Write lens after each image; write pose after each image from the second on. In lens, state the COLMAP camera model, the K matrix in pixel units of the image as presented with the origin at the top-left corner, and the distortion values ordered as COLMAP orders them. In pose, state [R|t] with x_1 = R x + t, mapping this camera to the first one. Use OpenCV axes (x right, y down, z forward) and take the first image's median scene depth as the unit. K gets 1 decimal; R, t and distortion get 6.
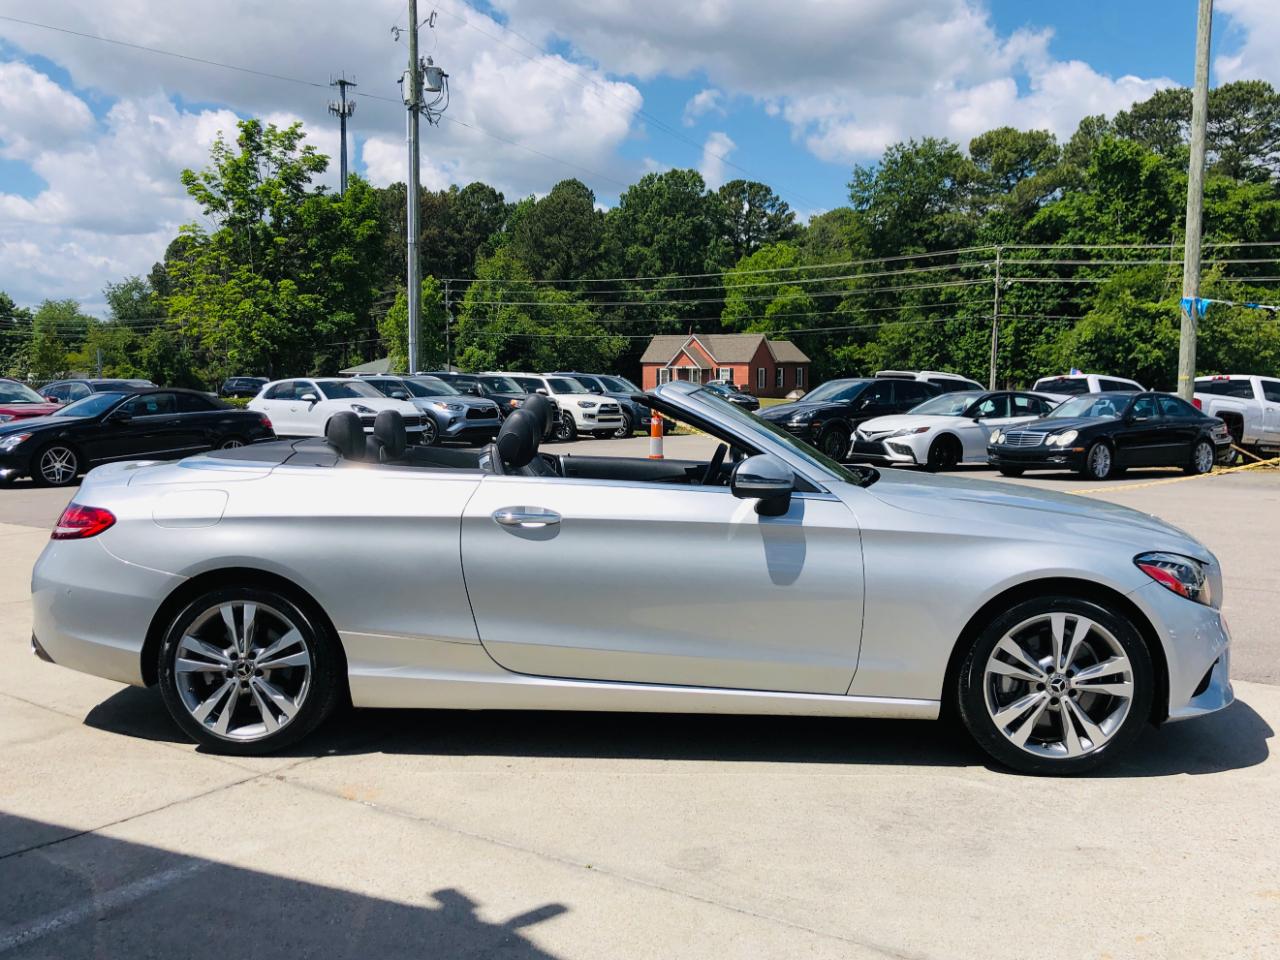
lens RADIAL K [[1297.7, 0, 647.9], [0, 1297.7, 479.6], [0, 0, 1]] dist [0.003334, 0.001235]
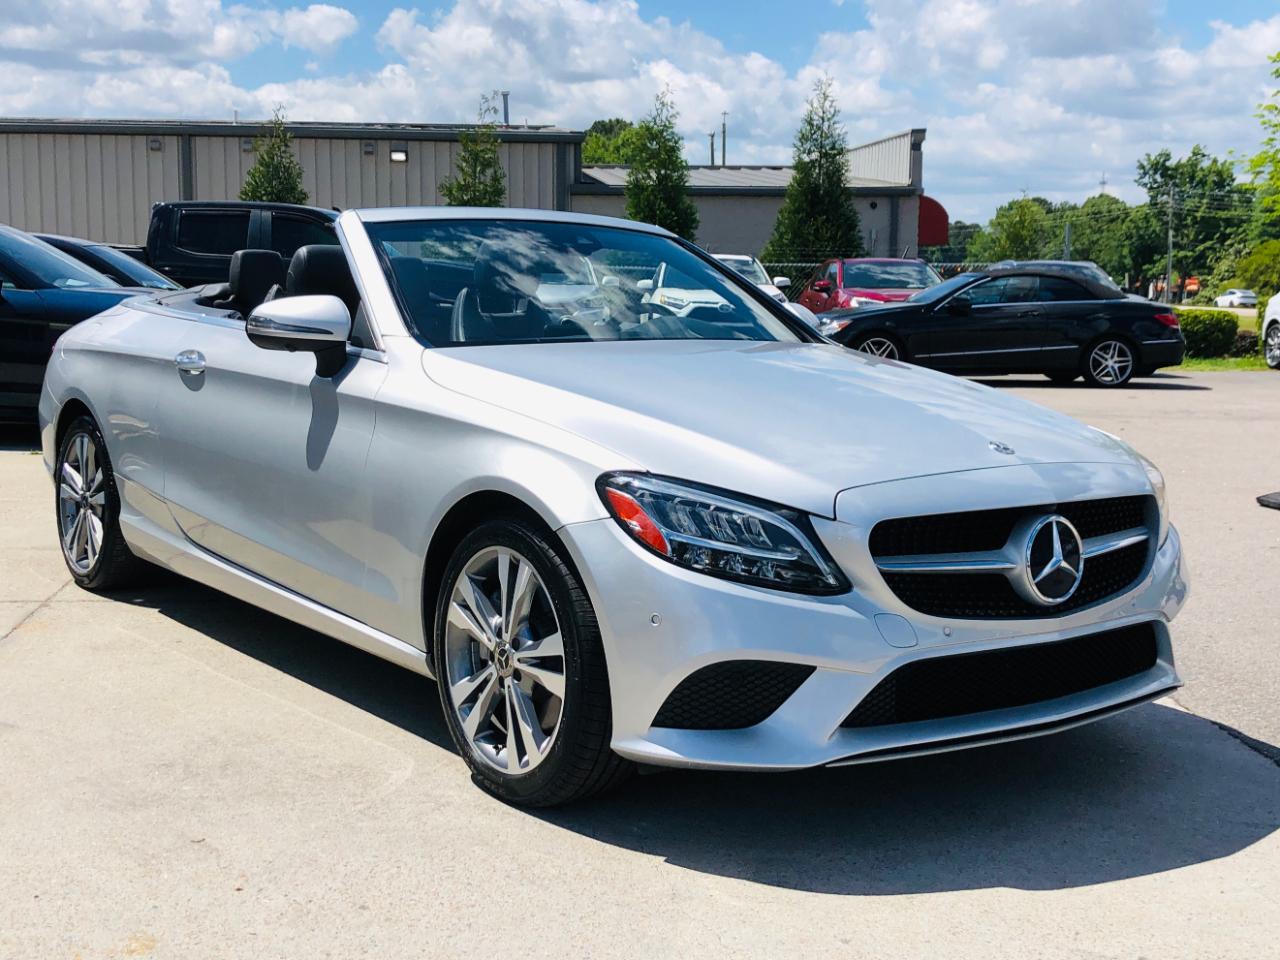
lens RADIAL K [[1761.5, 0, 640.0], [0, 1761.5, 480.0], [0, 0, 1]] dist [0.015754, 0.005201]
pose [[0.577838, 0.090447, -0.811124, 0.209192], [-0.065875, 0.995766, 0.064106, 0.001995], [0.813488, 0.016390, 0.581350, 0.108188]]
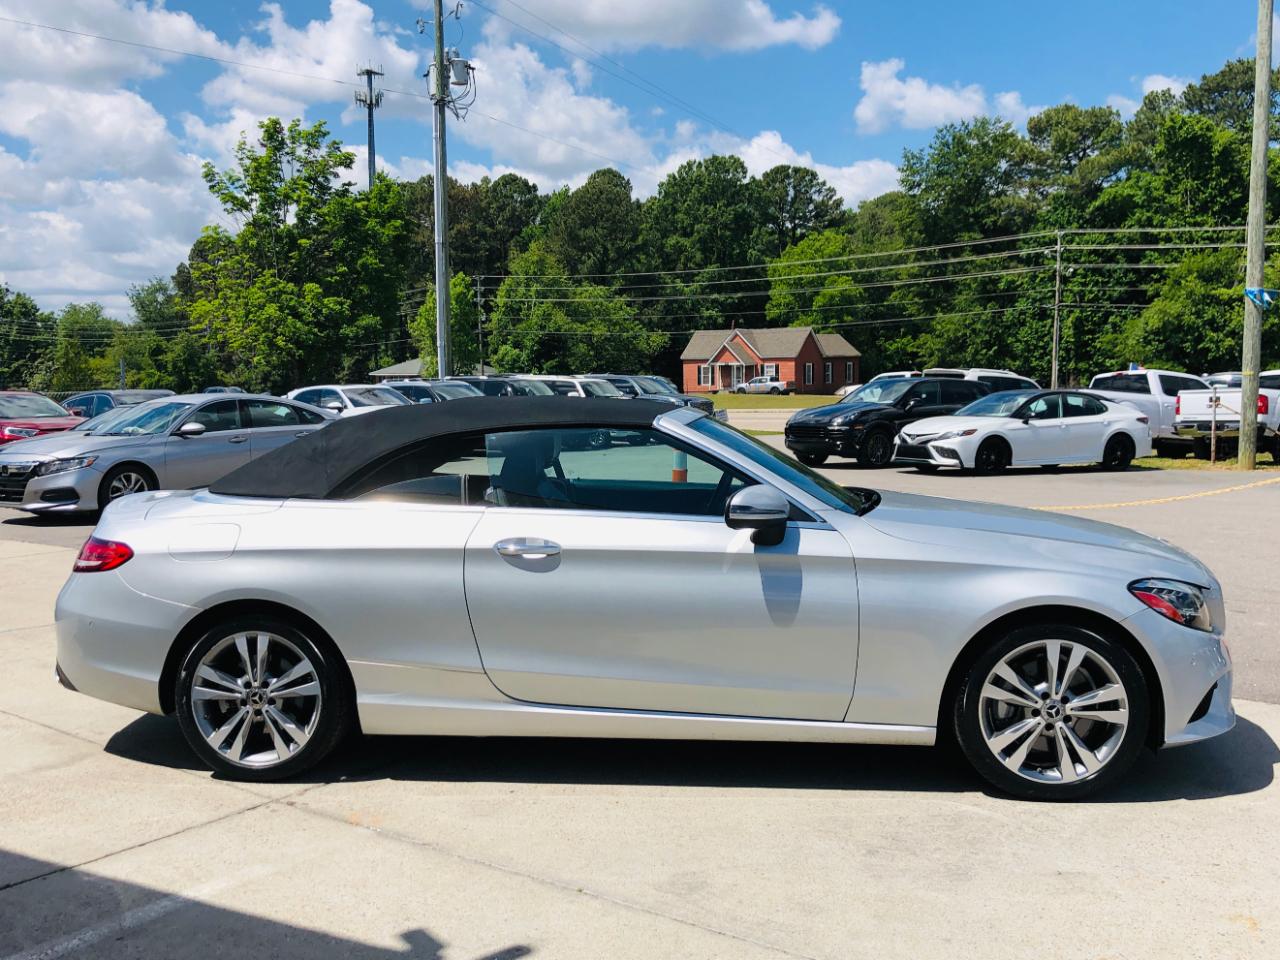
lens RADIAL K [[1380.9, 0, 640.0], [0, 1380.9, 480.0], [0, 0, 1]] dist [0.011499, -0.039913]
pose [[0.998935, -0.011091, -0.044792, 0.009027], [0.011245, 0.999932, 0.003188, -0.005562], [0.044754, -0.003688, 0.998991, -0.017094]]
